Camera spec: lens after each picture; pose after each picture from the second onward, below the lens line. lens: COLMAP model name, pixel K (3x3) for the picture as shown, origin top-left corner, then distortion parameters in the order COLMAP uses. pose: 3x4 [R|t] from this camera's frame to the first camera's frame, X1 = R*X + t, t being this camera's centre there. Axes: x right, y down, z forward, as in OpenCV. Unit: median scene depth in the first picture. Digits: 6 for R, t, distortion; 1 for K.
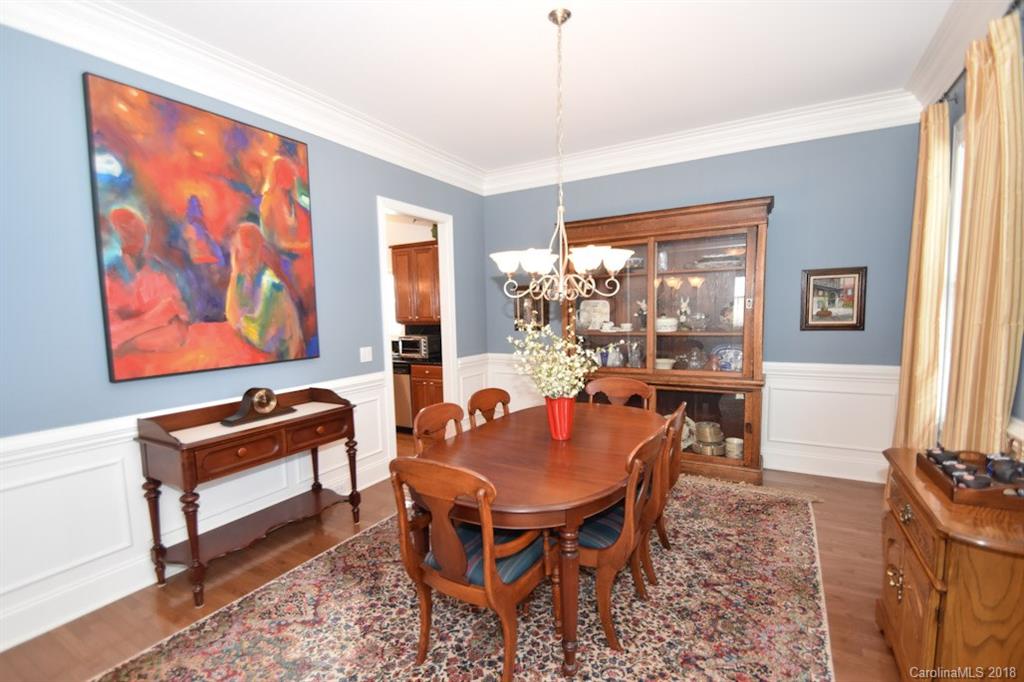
lens RADIAL K [[460.4, 0, 499.2], [0, 460.4, 356.1], [0, 0, 1]] dist [0.001963, -0.010378]
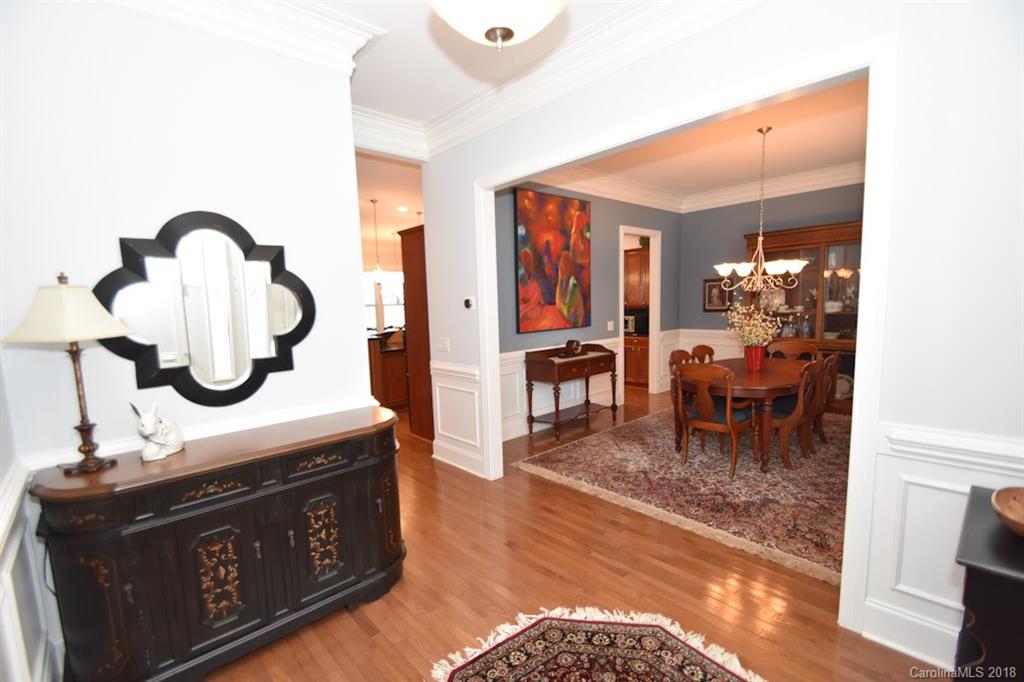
lens RADIAL K [[452.1, 0, 498.1], [0, 452.1, 355.2], [0, 0, 1]] dist [0.017565, -0.018963]
pose [[0.953575, 0.027234, -0.299922, -0.250713], [-0.019498, 0.999396, 0.028756, 0.080733], [0.300524, -0.021573, 0.953530, -0.829564]]
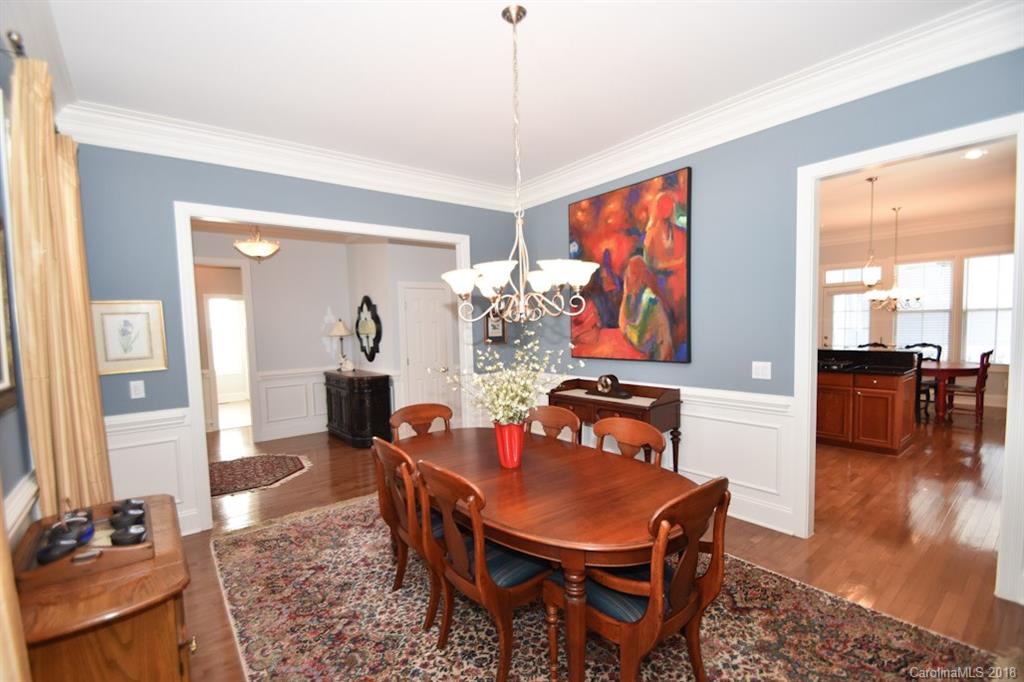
lens RADIAL K [[452.1, 0, 498.1], [0, 452.1, 355.2], [0, 0, 1]] dist [0.017565, -0.018963]
pose [[-0.368851, 0.096679, -0.924447, 0.881446], [-0.055433, 0.990518, 0.125706, -0.146499], [0.927834, 0.097612, -0.359995, 1.143412]]
